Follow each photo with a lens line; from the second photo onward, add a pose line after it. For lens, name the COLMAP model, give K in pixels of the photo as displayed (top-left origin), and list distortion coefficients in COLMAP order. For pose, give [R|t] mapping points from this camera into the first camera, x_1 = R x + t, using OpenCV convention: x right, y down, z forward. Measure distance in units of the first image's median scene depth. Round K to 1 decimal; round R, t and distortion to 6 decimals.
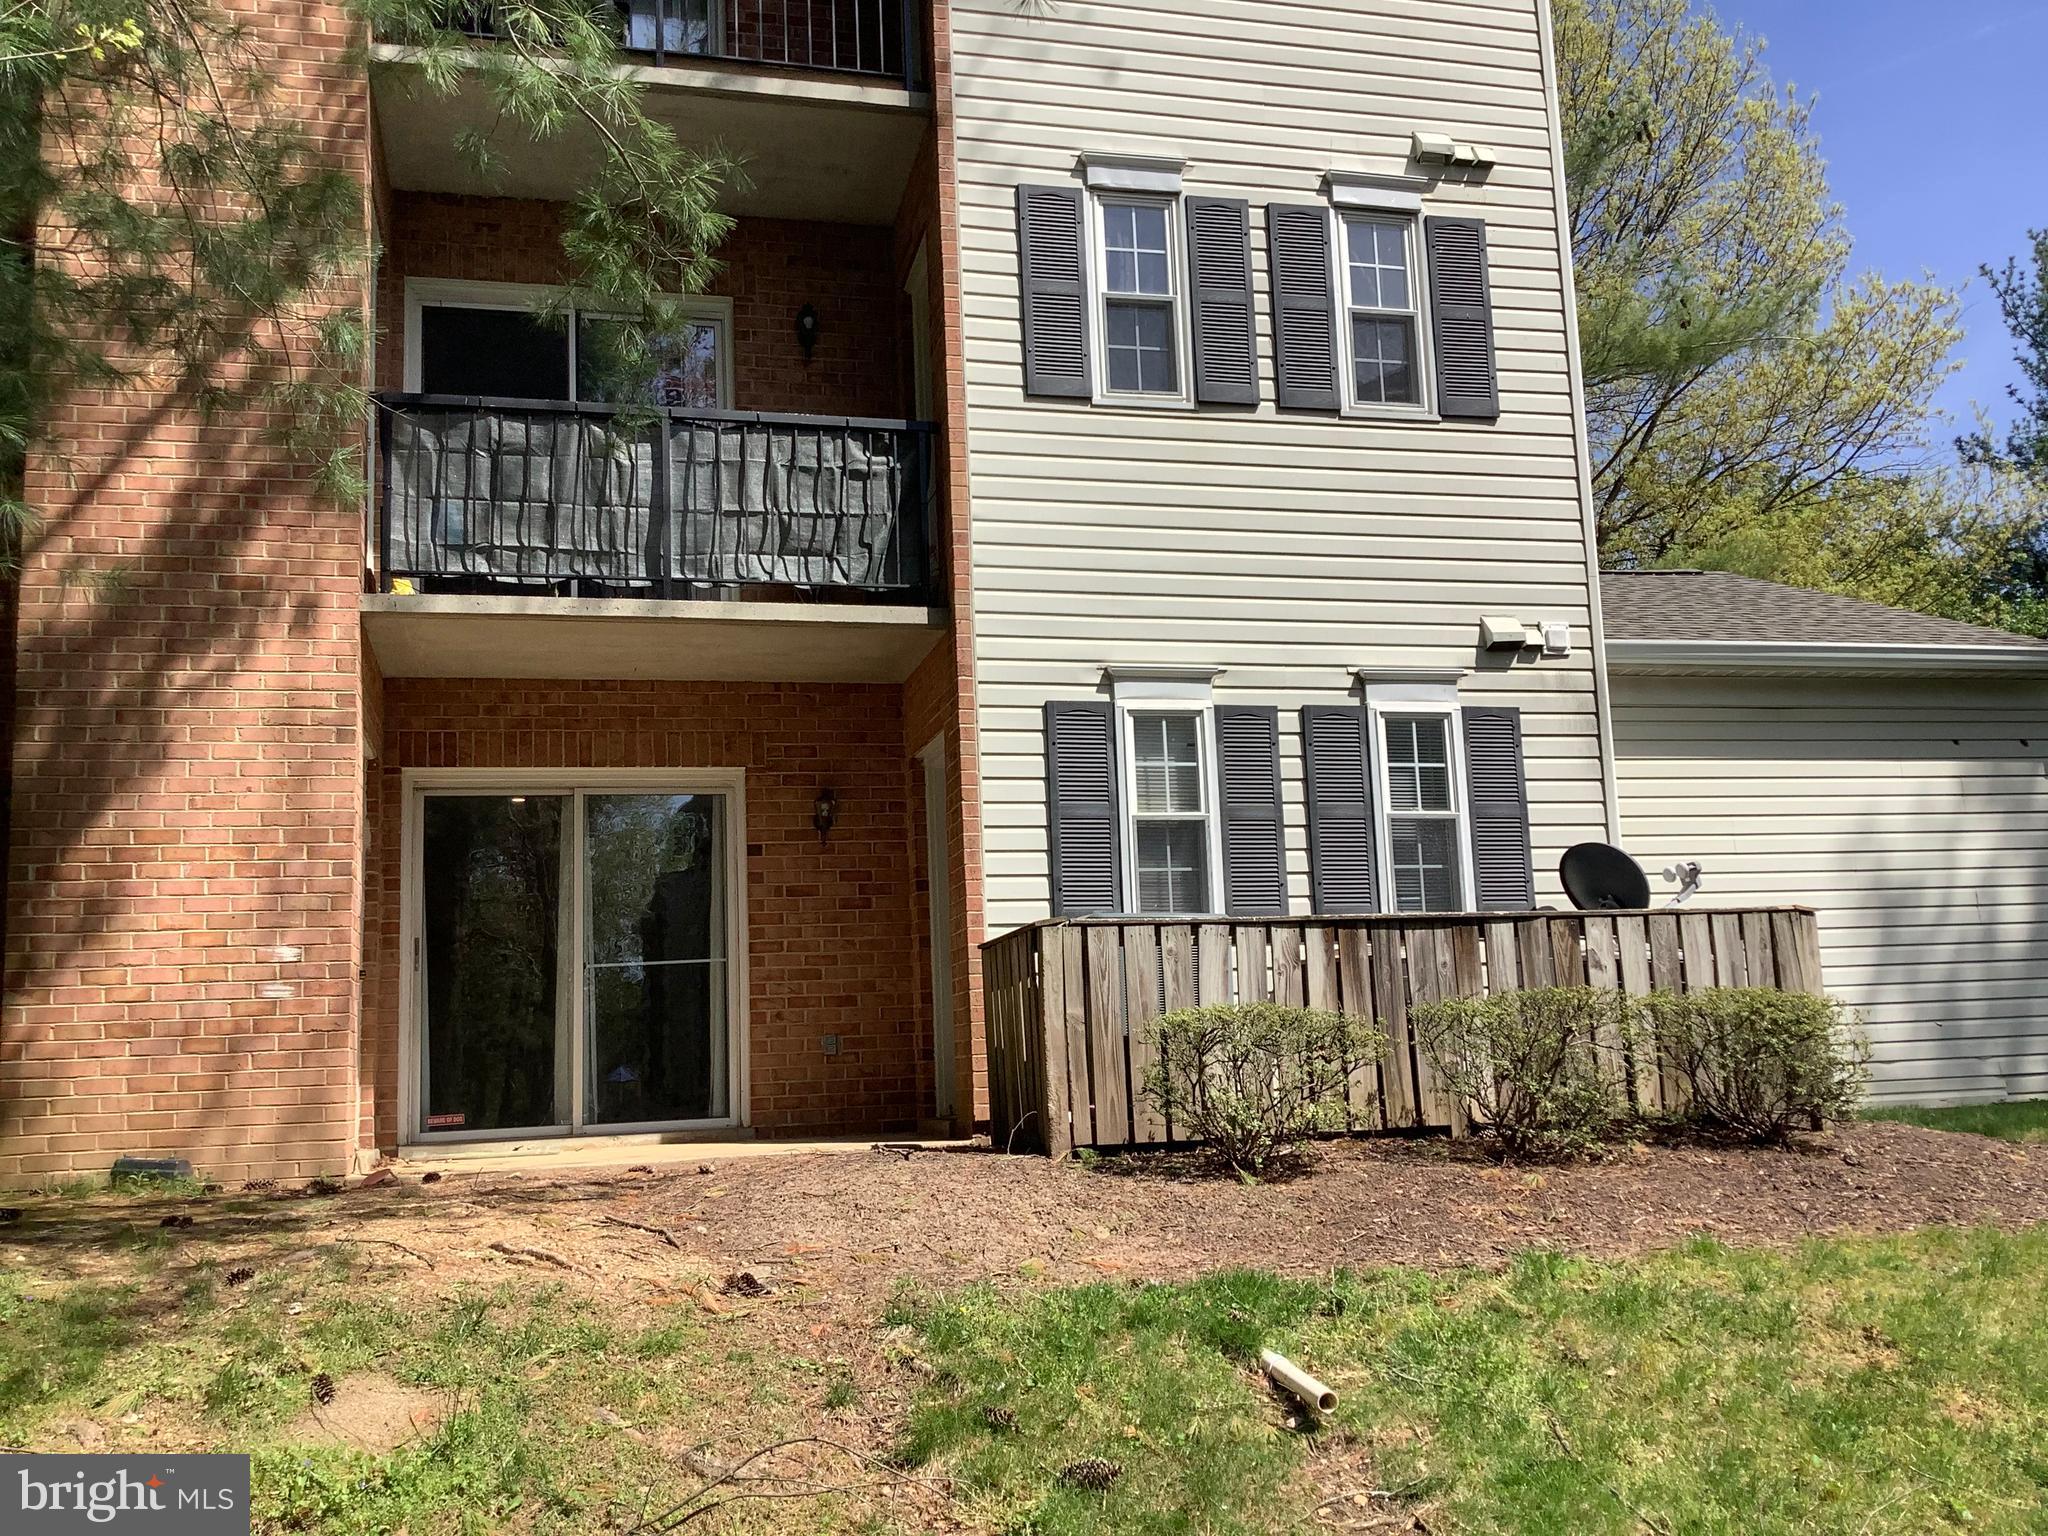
lens RADIAL K [[1857.3, 0, 1024.0], [0, 1857.3, 768.0], [0, 0, 1]] dist [0.111943, -0.232427]
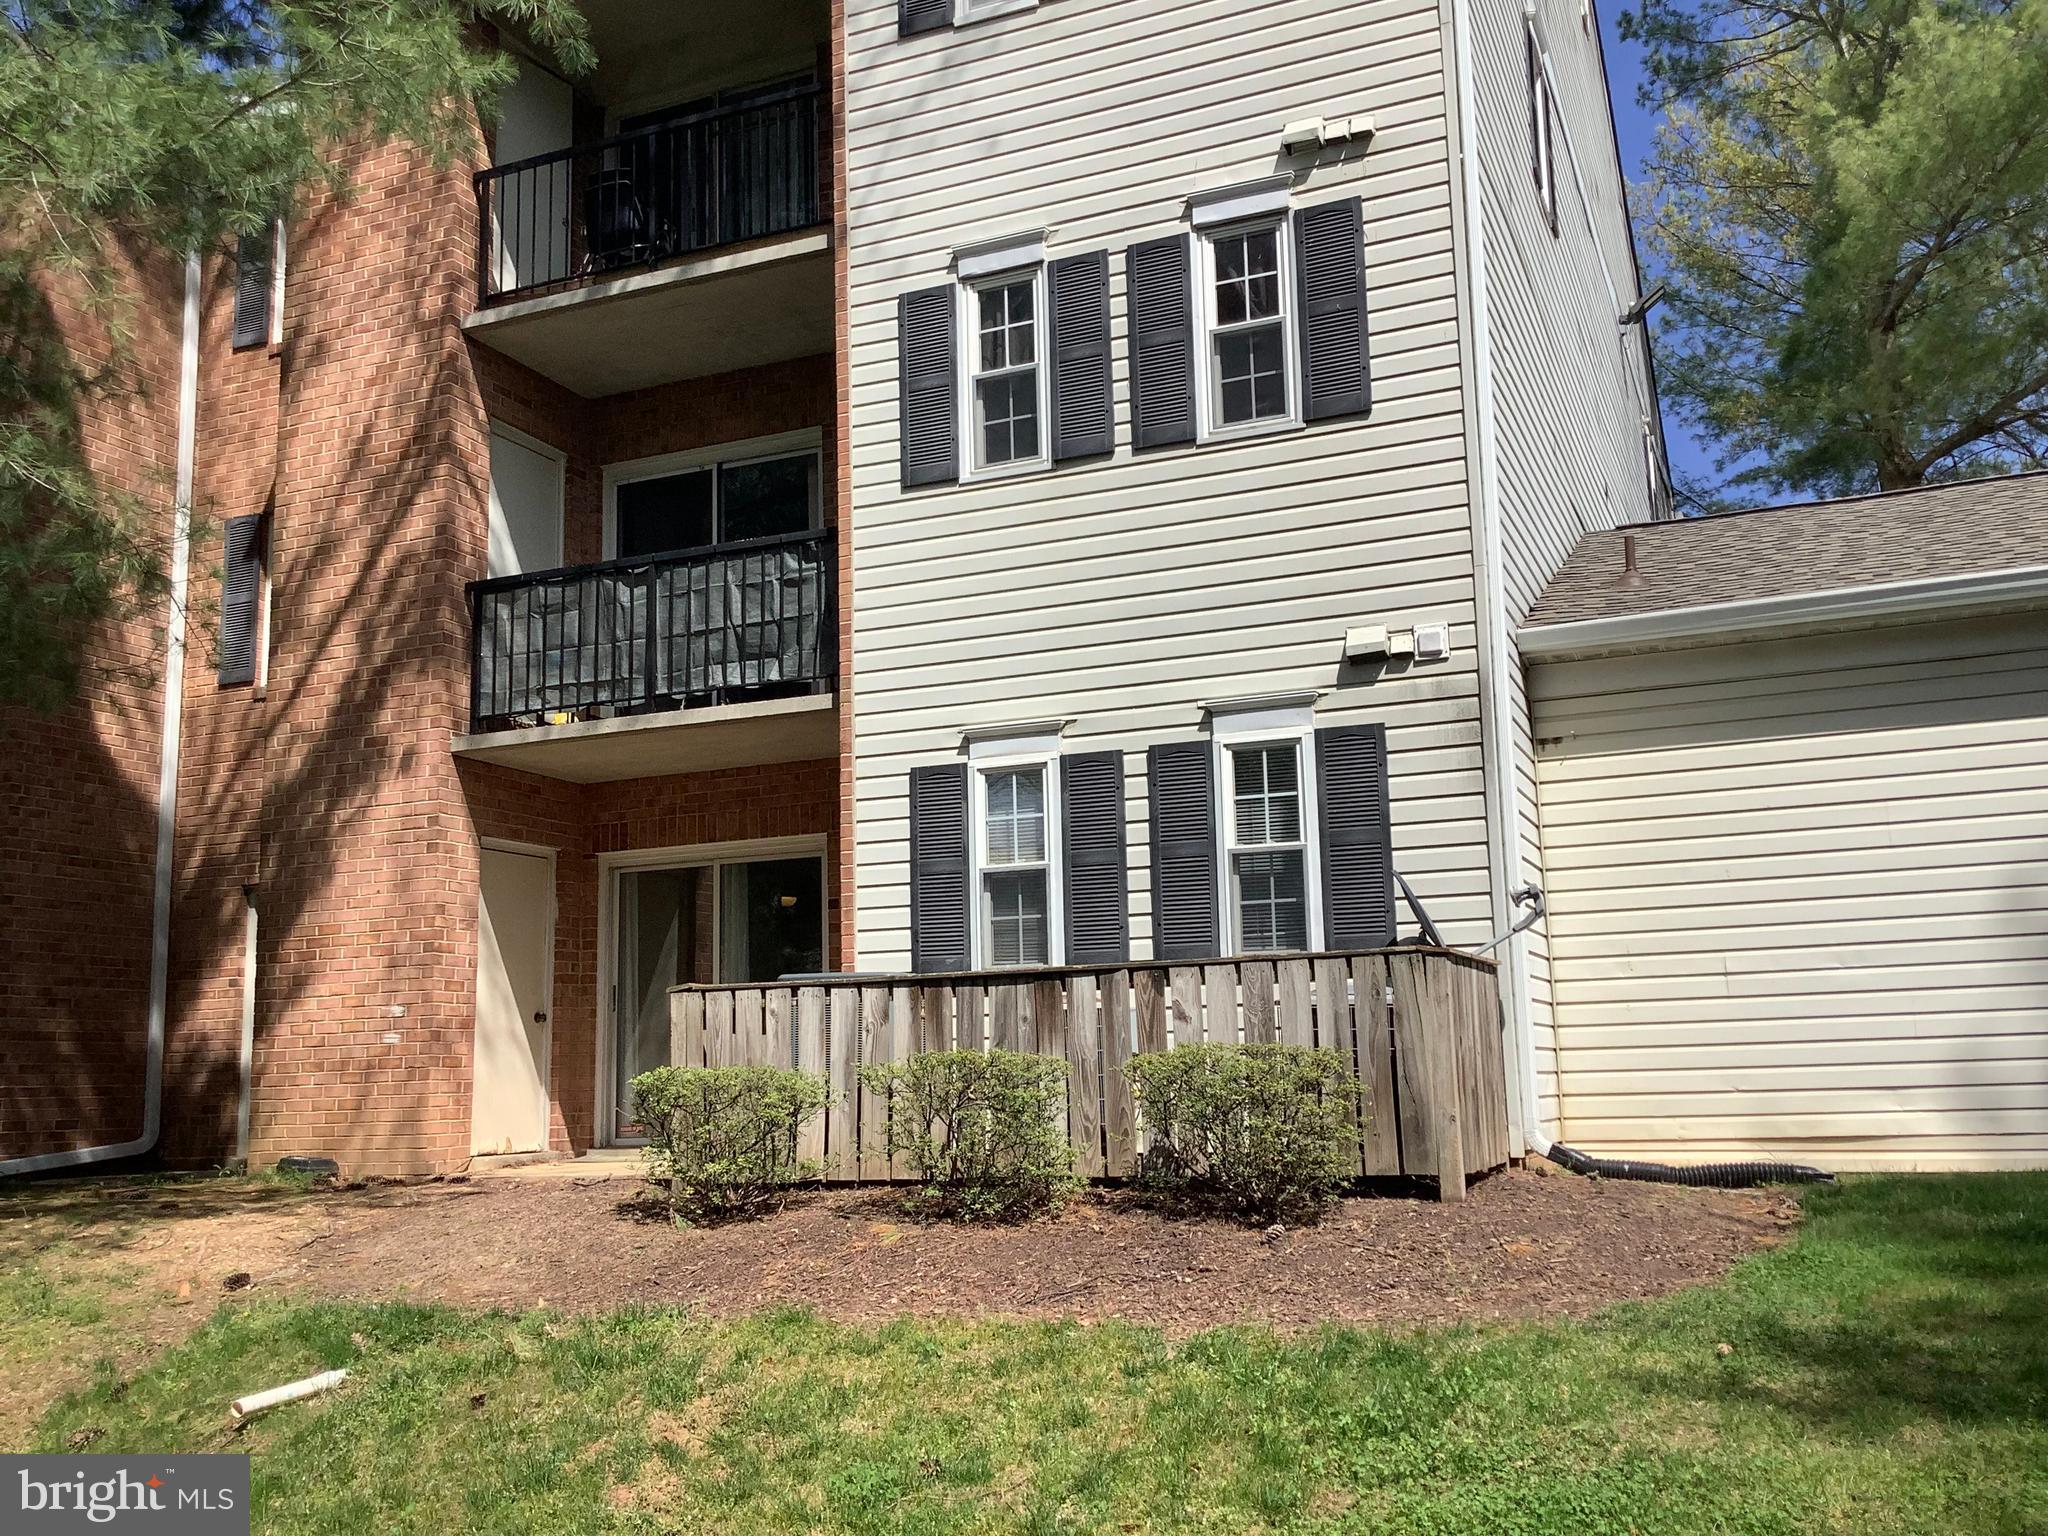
lens RADIAL K [[1857.3, 0, 1024.0], [0, 1857.3, 768.0], [0, 0, 1]] dist [0.111943, -0.232427]
pose [[0.797507, -0.082235, -0.597679, 0.693175], [0.092322, 0.995634, -0.013801, -0.014229], [0.596204, -0.044173, 0.801617, 0.156512]]
